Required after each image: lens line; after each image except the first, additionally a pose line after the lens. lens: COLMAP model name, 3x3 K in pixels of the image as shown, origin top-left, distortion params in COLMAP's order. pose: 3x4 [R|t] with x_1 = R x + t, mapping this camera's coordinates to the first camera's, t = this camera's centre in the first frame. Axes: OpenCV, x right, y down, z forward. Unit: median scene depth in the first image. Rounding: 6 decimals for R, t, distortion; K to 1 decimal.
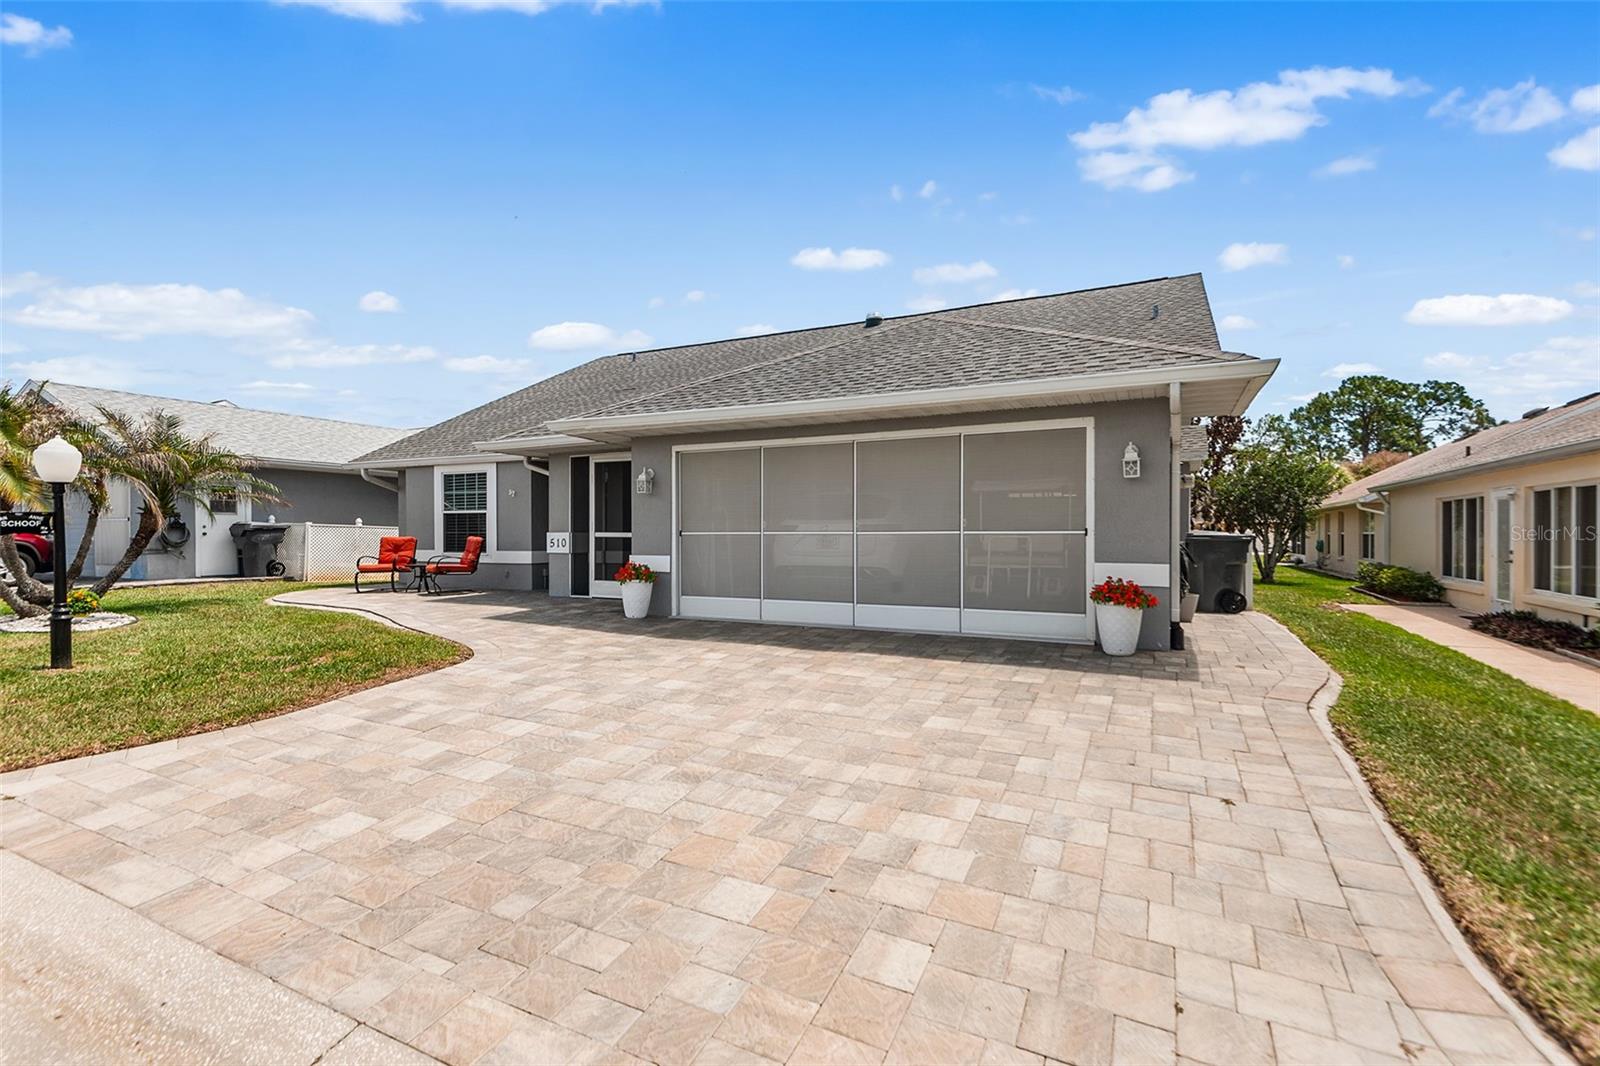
lens RADIAL K [[716.8, 0, 800.0], [0, 716.8, 533.0], [0, 0, 1]] dist [0.012449, -0.000721]
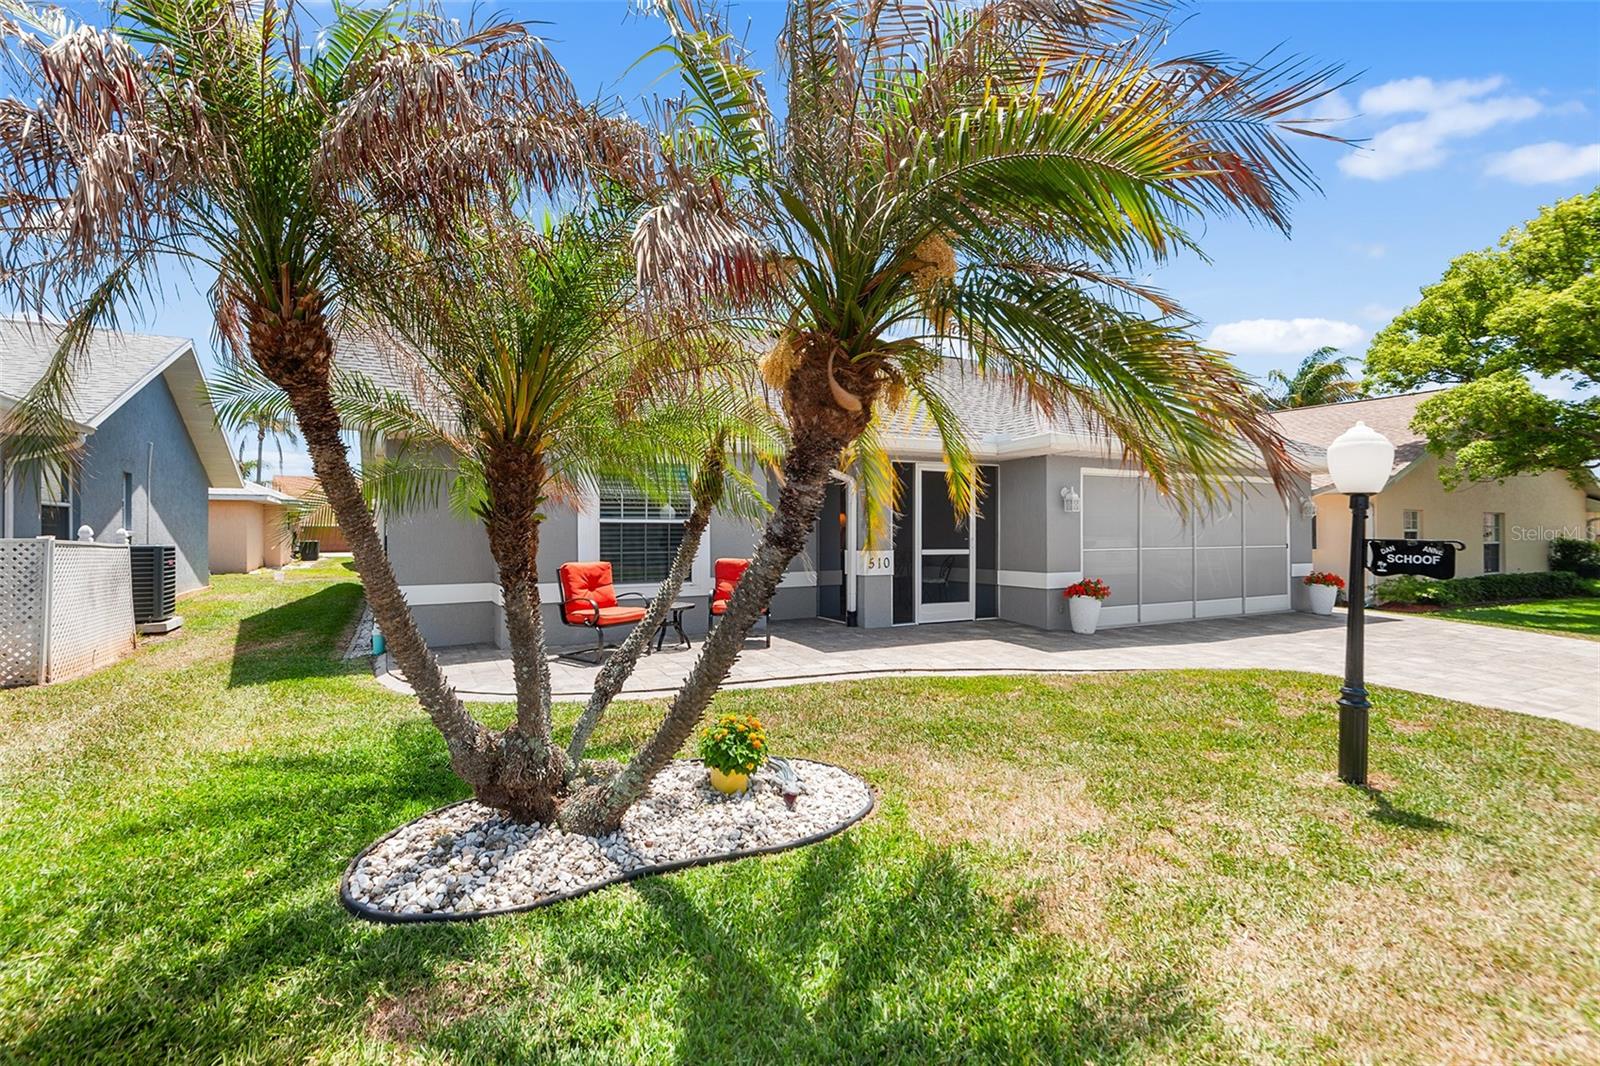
lens RADIAL K [[716.8, 0, 800.0], [0, 716.8, 533.0], [0, 0, 1]] dist [0.012449, -0.000721]
pose [[0.606213, 0.000856, 0.795302, -1.264065], [0.000867, 0.999998, -0.001737, -0.023948], [-0.795302, 0.001742, 0.606211, 0.687801]]
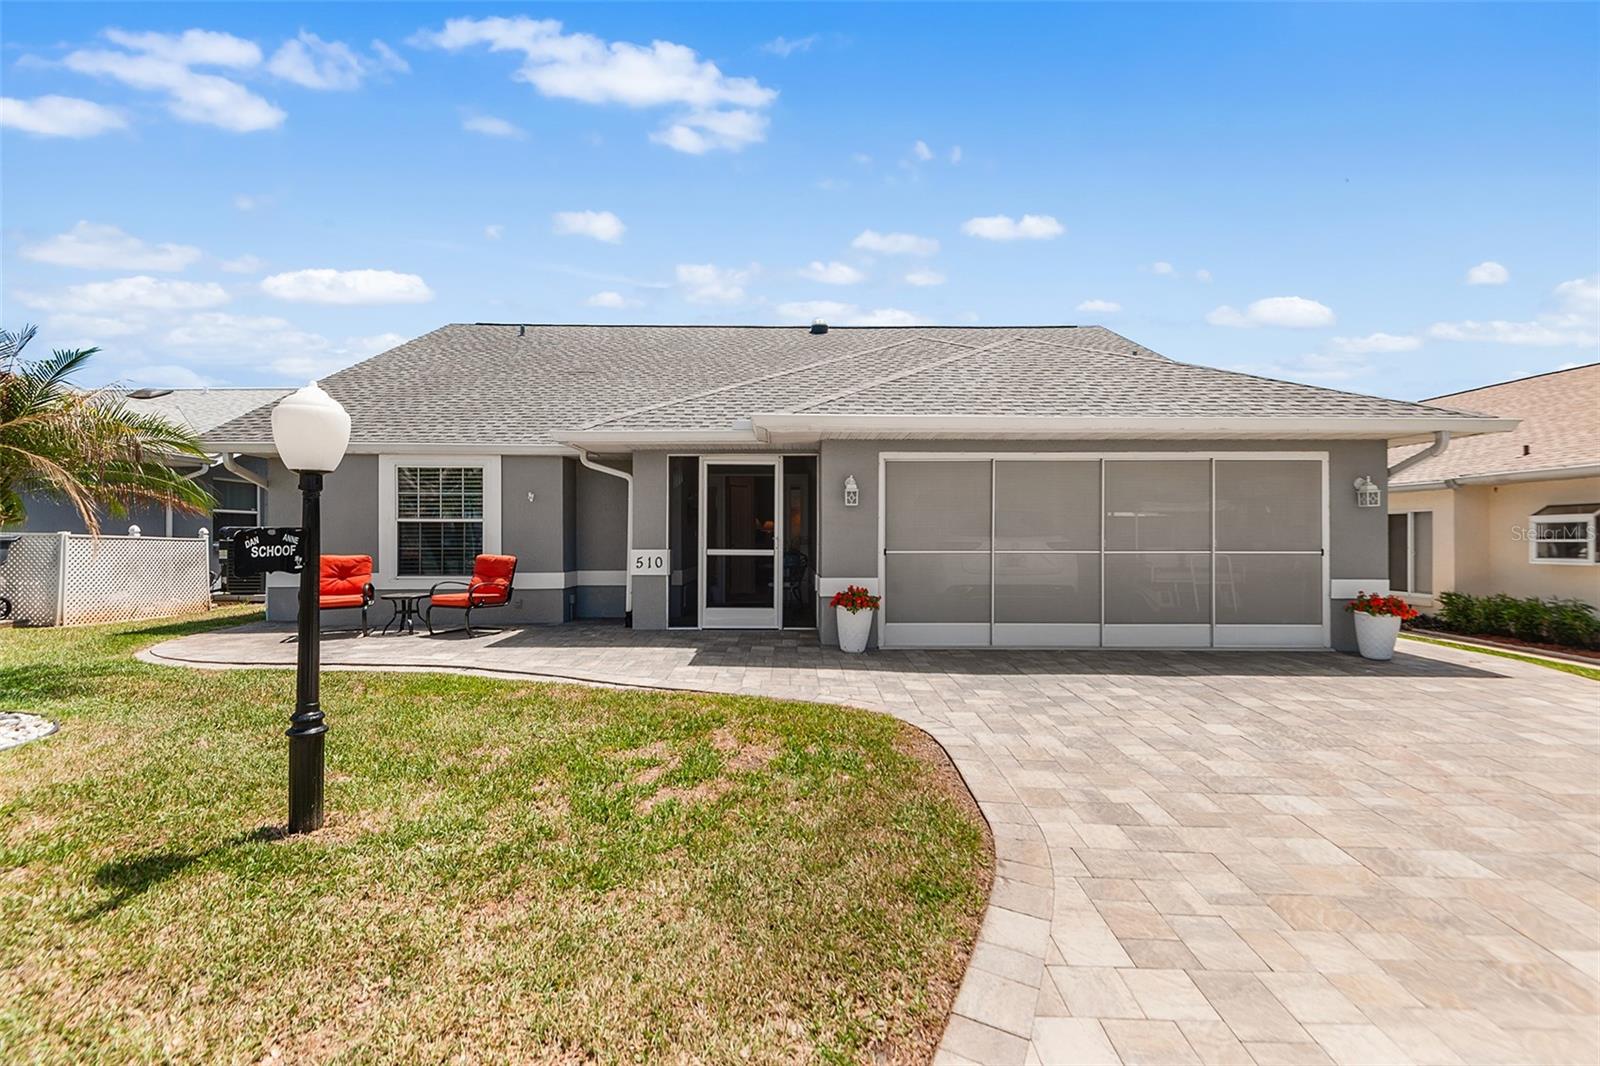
lens RADIAL K [[716.8, 0, 800.0], [0, 716.8, 533.0], [0, 0, 1]] dist [0.012449, -0.000721]
pose [[0.898699, 0.006950, 0.438511, -0.645025], [-0.003106, 0.999950, -0.009482, -0.014587], [-0.438555, 0.007159, 0.898676, 0.257841]]
